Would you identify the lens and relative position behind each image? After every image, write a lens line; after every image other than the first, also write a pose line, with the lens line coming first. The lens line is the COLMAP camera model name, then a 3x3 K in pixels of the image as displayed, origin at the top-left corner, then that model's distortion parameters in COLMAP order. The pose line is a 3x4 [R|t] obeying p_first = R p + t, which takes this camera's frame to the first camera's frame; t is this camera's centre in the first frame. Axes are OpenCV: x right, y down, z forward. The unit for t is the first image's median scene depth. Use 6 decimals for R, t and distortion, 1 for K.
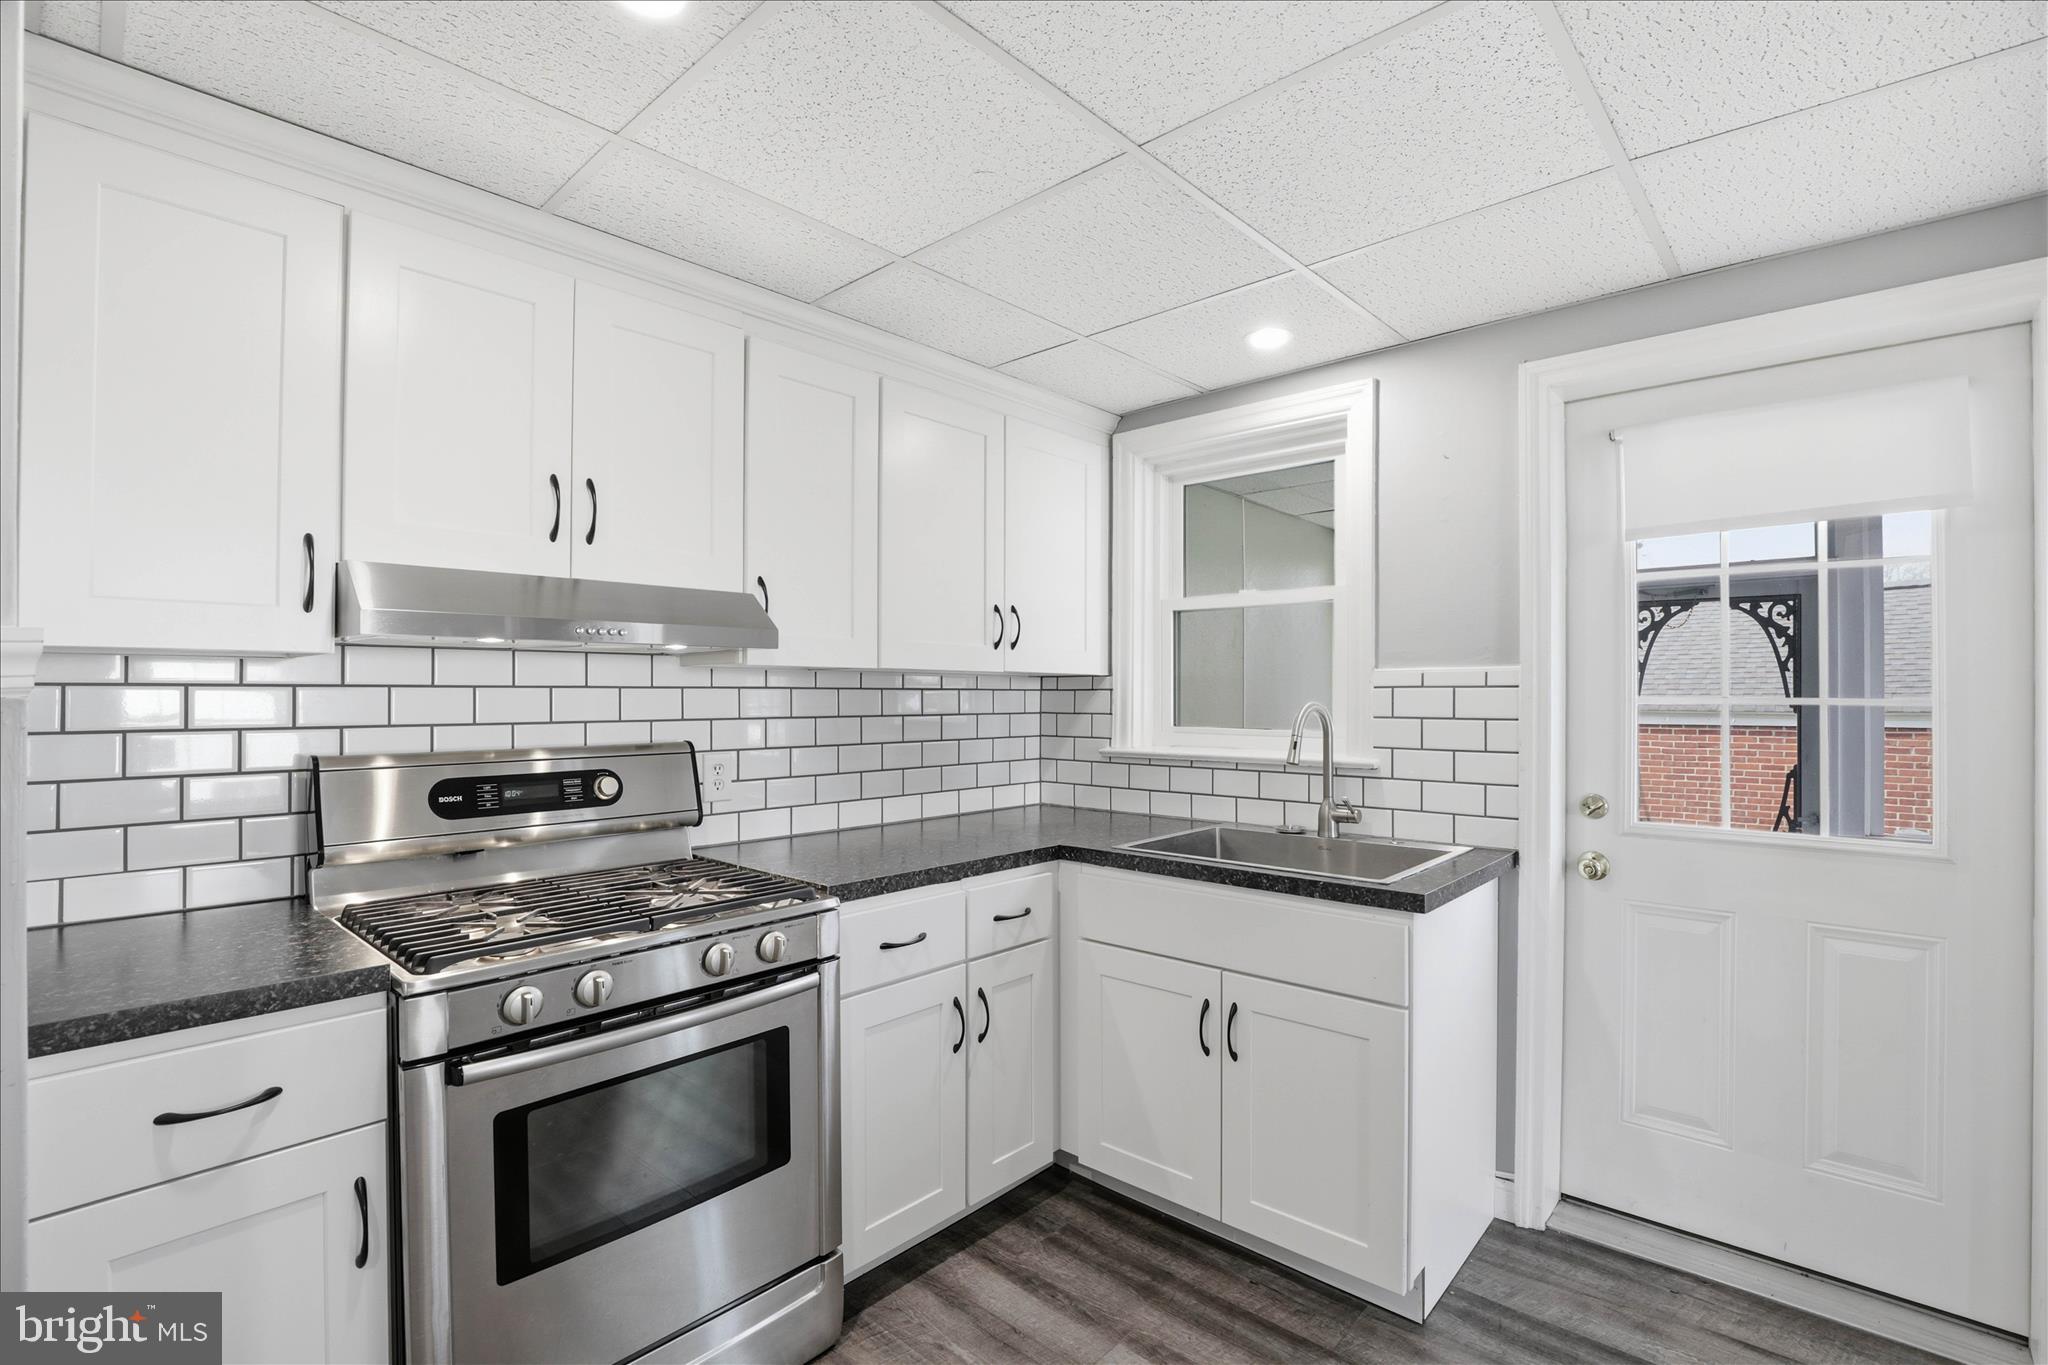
lens RADIAL K [[927.8, 0, 1036.6], [0, 927.8, 694.5], [0, 0, 1]] dist [-0.037431, 0.003525]
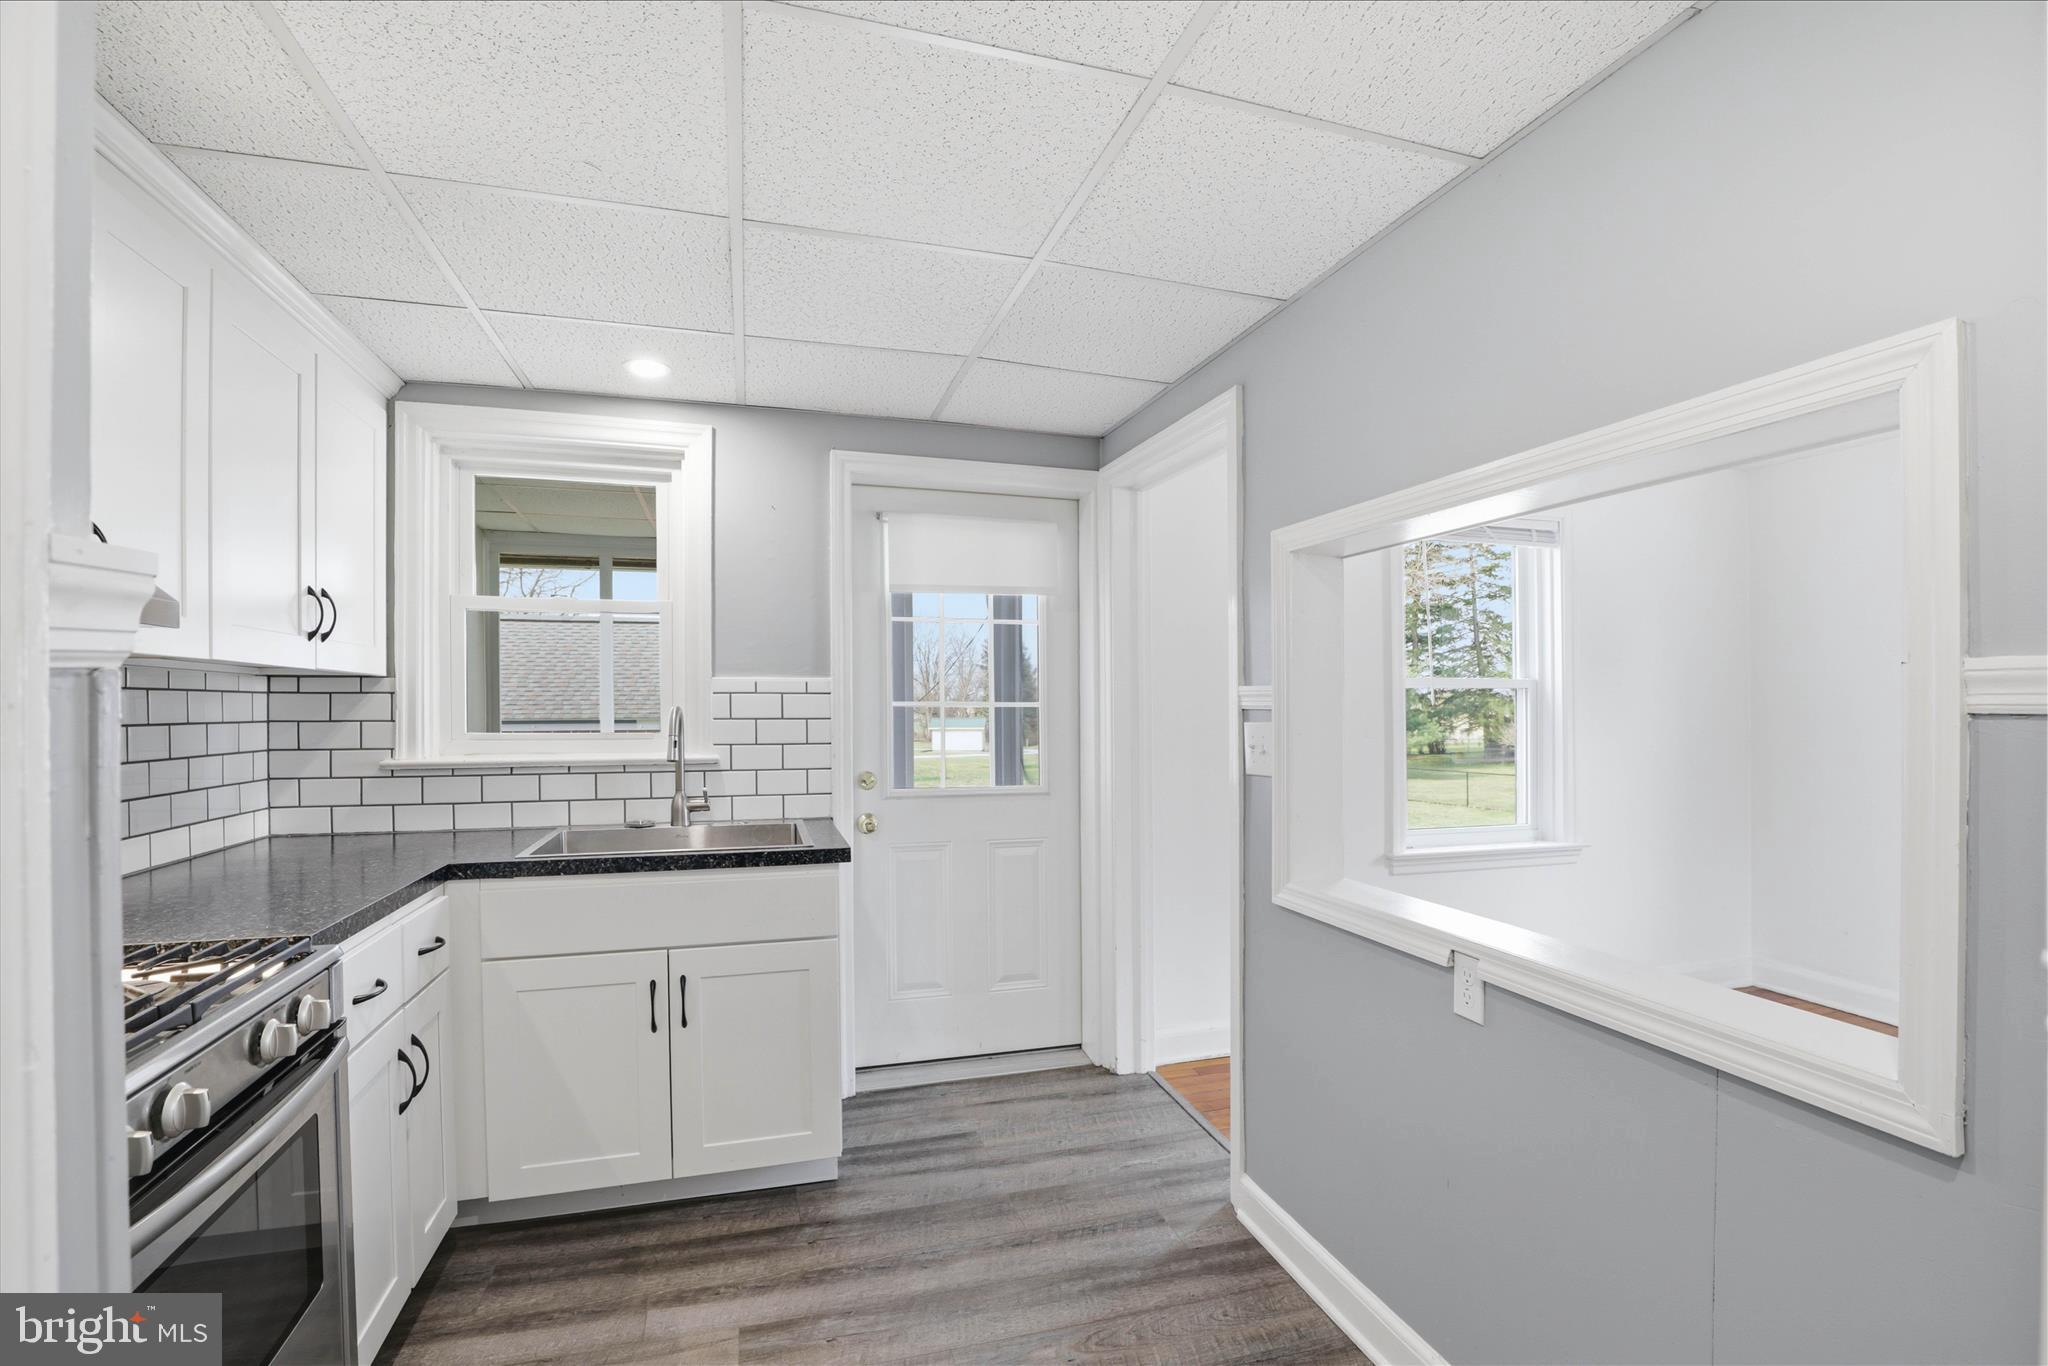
lens RADIAL K [[928.8, 0, 1023.8], [0, 928.8, 708.5], [0, 0, 1]] dist [-0.039398, 0.000425]
pose [[0.519133, -0.001902, 0.854691, -0.456763], [-0.000508, 0.999997, 0.002534, 0.009137], [-0.854693, -0.001750, 0.519130, 0.066233]]
